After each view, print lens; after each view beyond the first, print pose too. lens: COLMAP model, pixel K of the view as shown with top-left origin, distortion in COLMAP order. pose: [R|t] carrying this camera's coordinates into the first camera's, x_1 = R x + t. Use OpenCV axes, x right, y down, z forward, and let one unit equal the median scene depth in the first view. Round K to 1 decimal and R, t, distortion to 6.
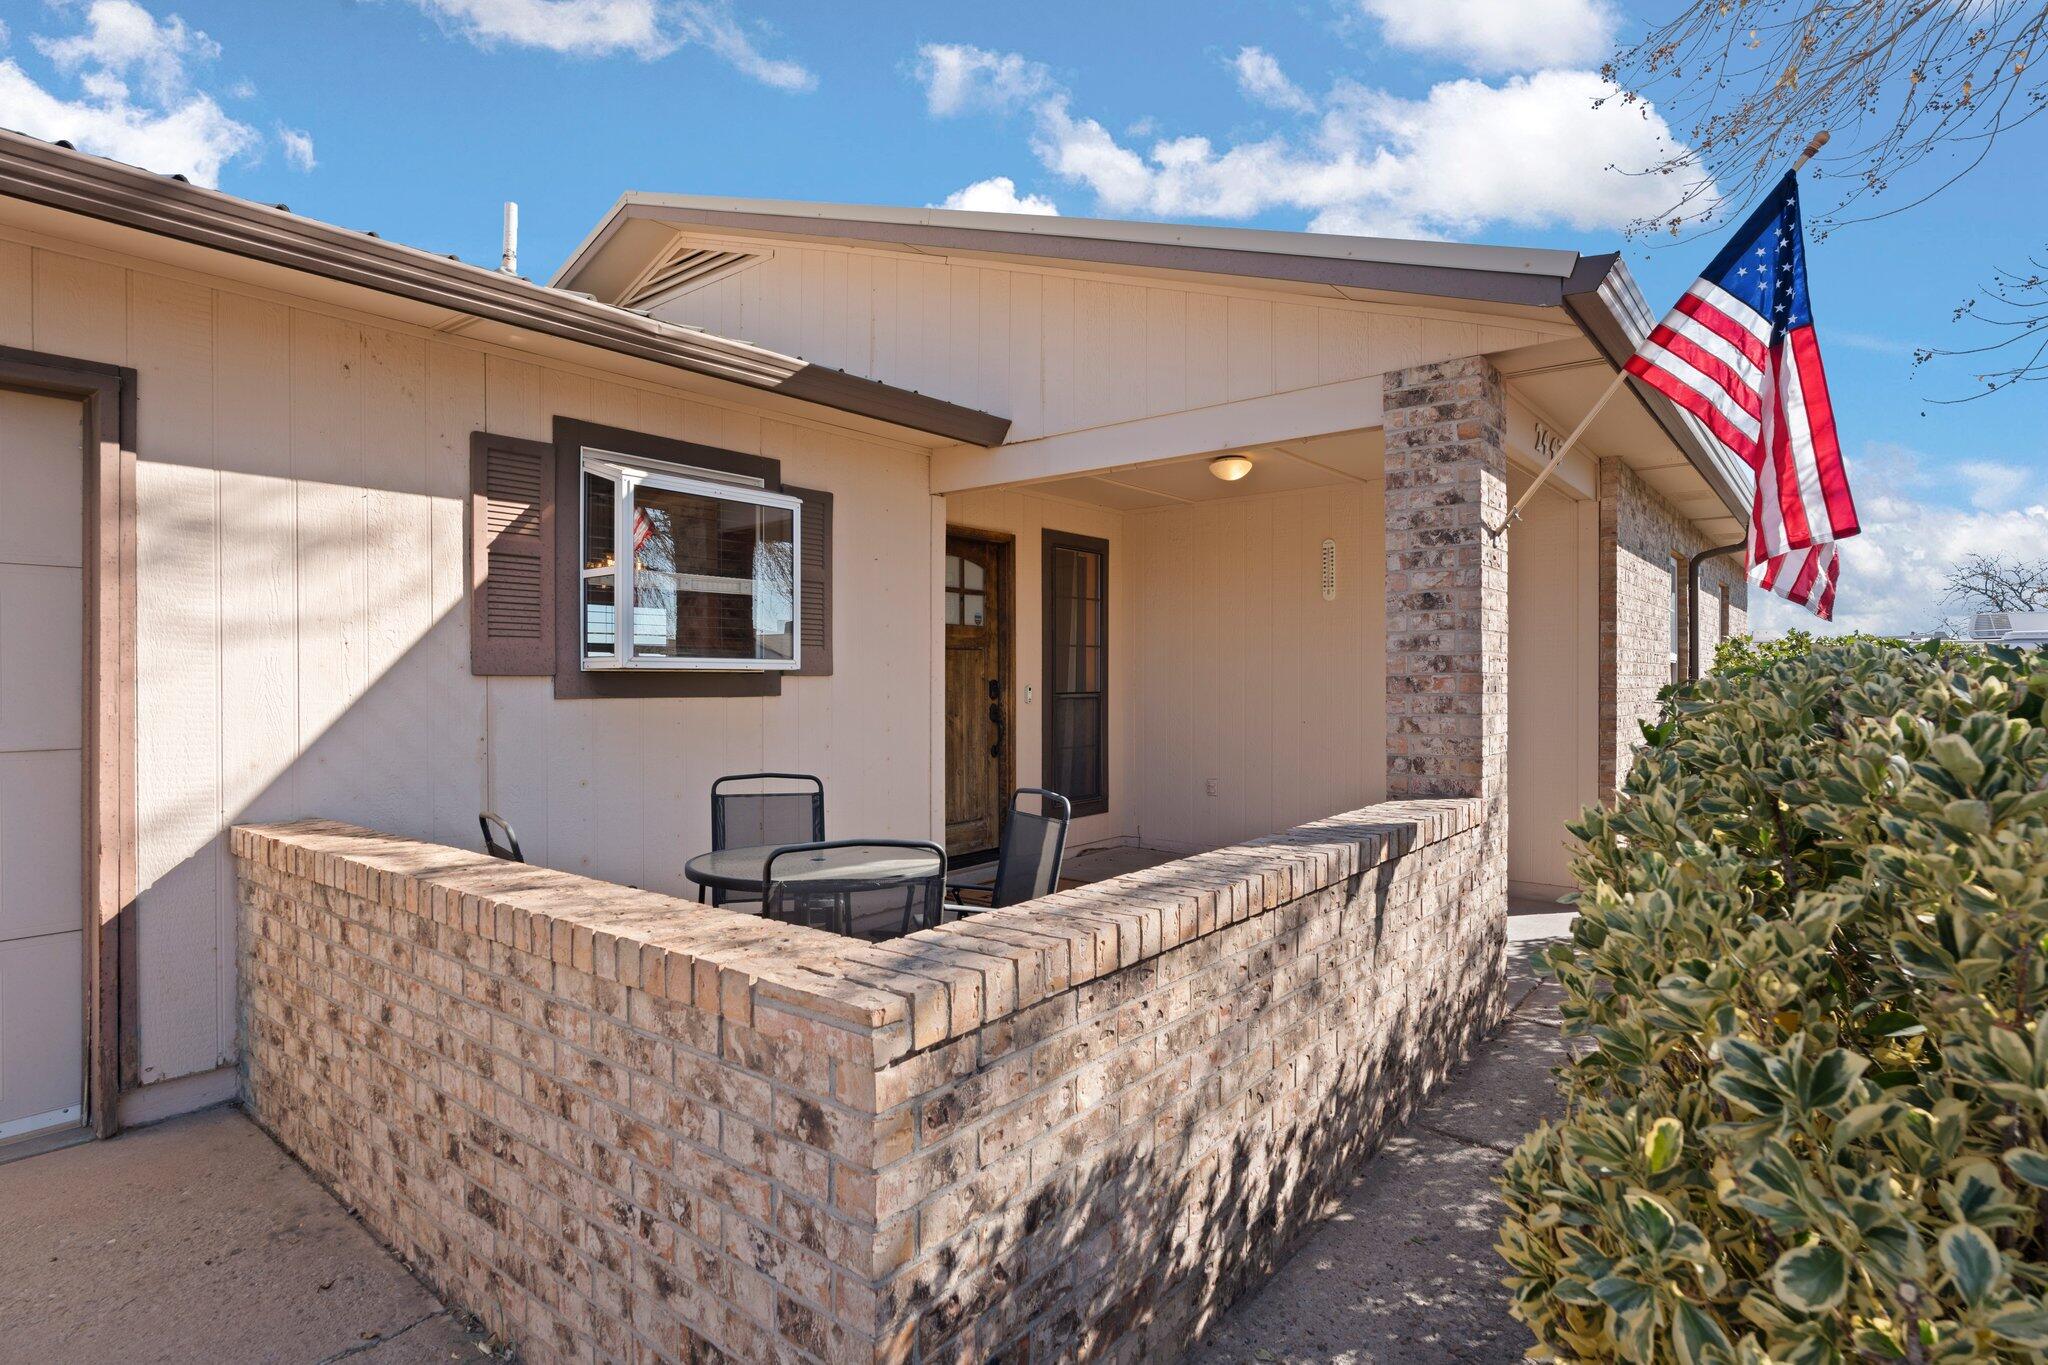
lens RADIAL K [[1091.7, 0, 1024.0], [0, 1091.7, 682.5], [0, 0, 1]] dist [0.002562, 0.000703]
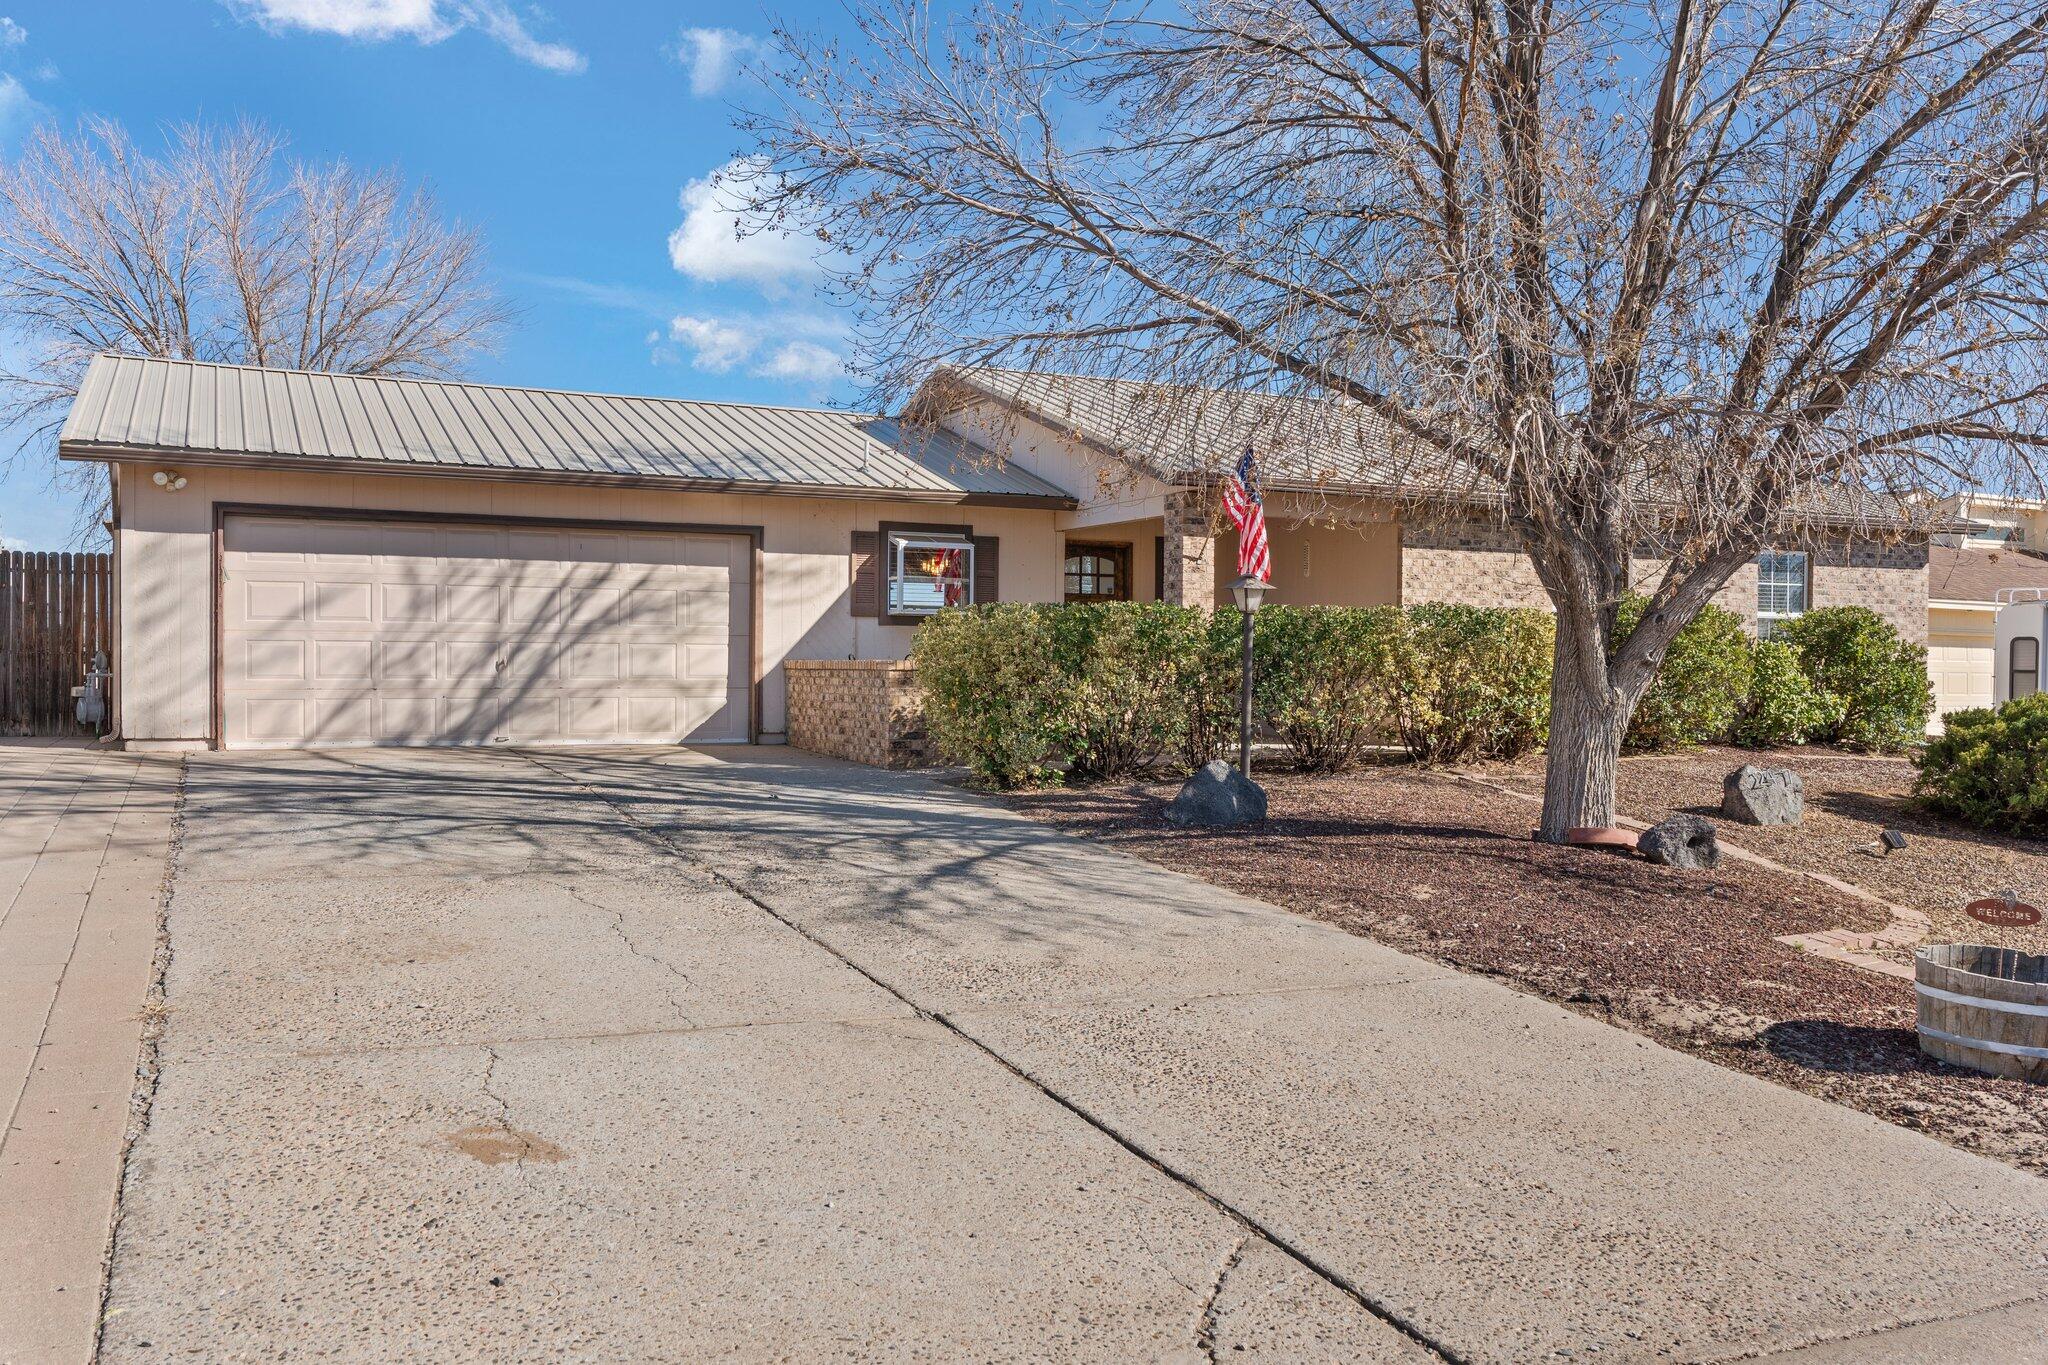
lens RADIAL K [[1690.0, 0, 1024.4], [0, 1690.0, 682.8], [0, 0, 1]] dist [0.005019, 0.001596]
pose [[0.912265, 0.007474, -0.409531, 1.686606], [-0.004308, 0.999953, 0.008653, 0.122813], [0.409577, -0.006129, 0.912255, -2.791655]]
